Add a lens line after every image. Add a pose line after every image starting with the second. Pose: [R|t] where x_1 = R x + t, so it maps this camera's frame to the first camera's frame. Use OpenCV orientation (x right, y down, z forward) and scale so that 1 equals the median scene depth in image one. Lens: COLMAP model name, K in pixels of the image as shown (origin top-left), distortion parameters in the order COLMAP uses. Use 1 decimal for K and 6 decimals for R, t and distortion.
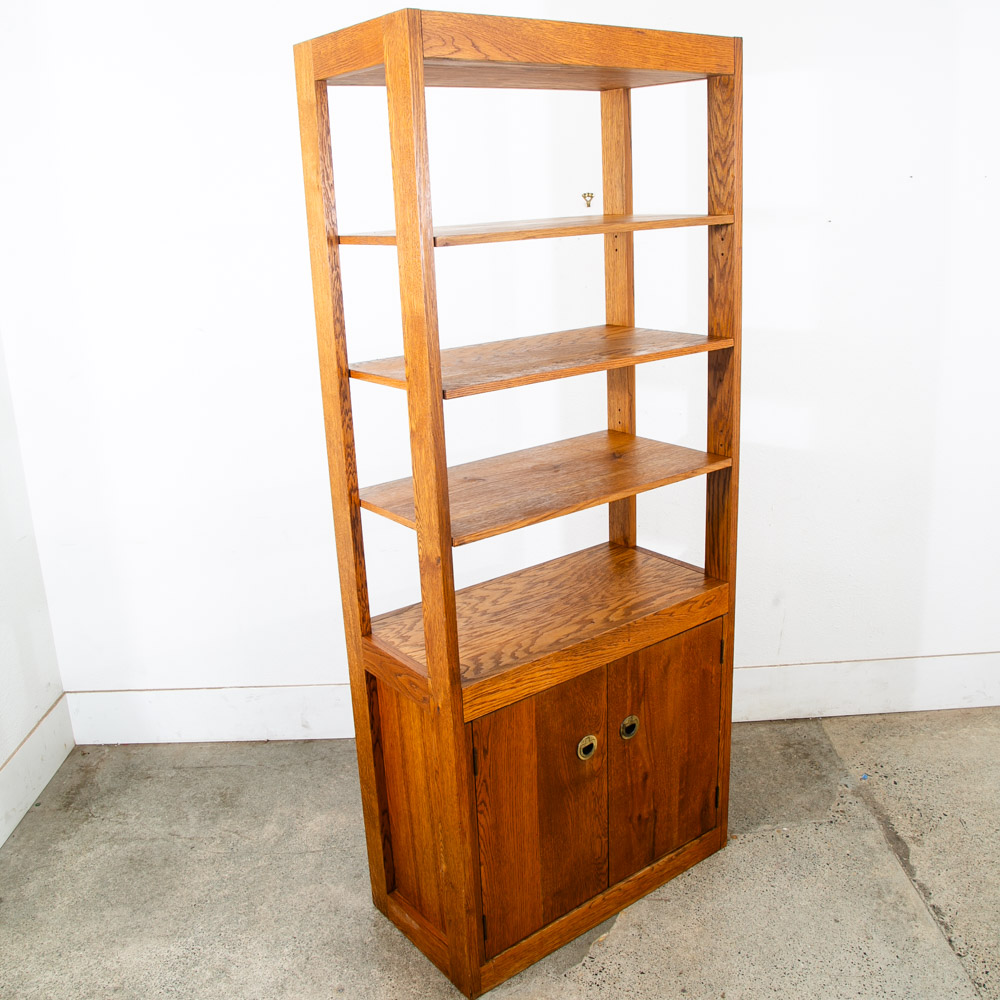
lens RADIAL K [[1010.6, 0, 502.7], [0, 1010.6, 474.9], [0, 0, 1]] dist [-0.117952, 0.046908]
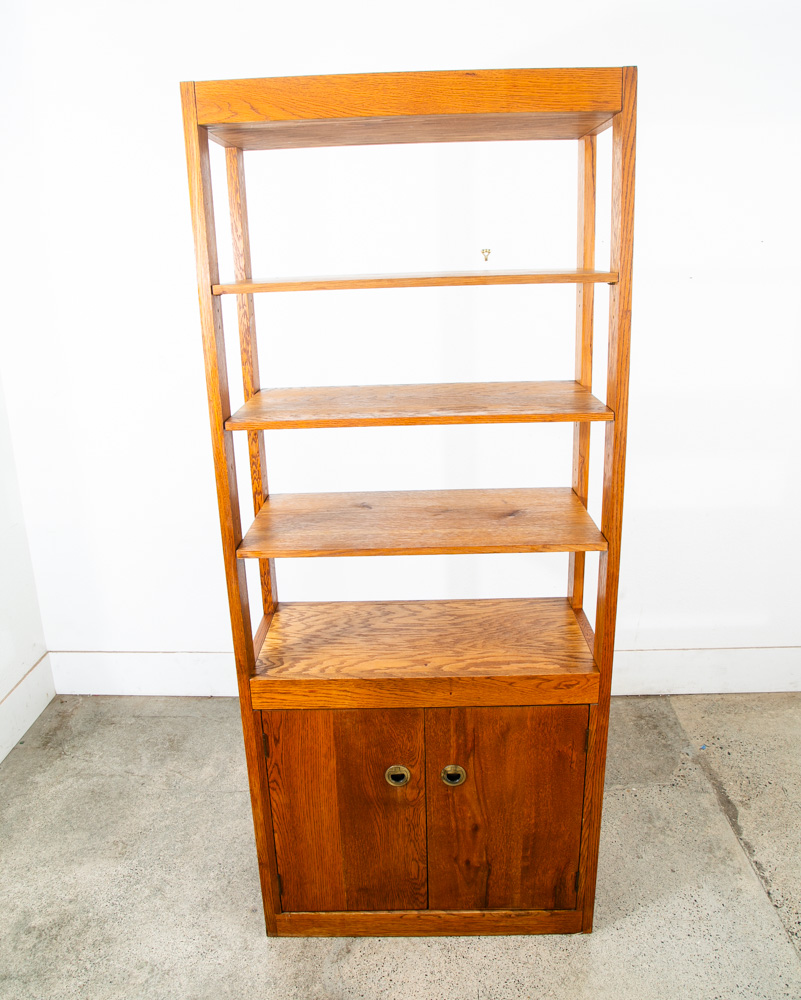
lens RADIAL K [[806.0, 0, 400.5], [0, 806.0, 500.0], [0, 0, 1]] dist [-0.116131, 0.042772]
pose [[0.782484, 0.203688, -0.588413, 0.504600], [-0.176399, 0.978783, 0.104243, -0.098034], [0.597162, 0.022227, 0.801813, 0.310716]]
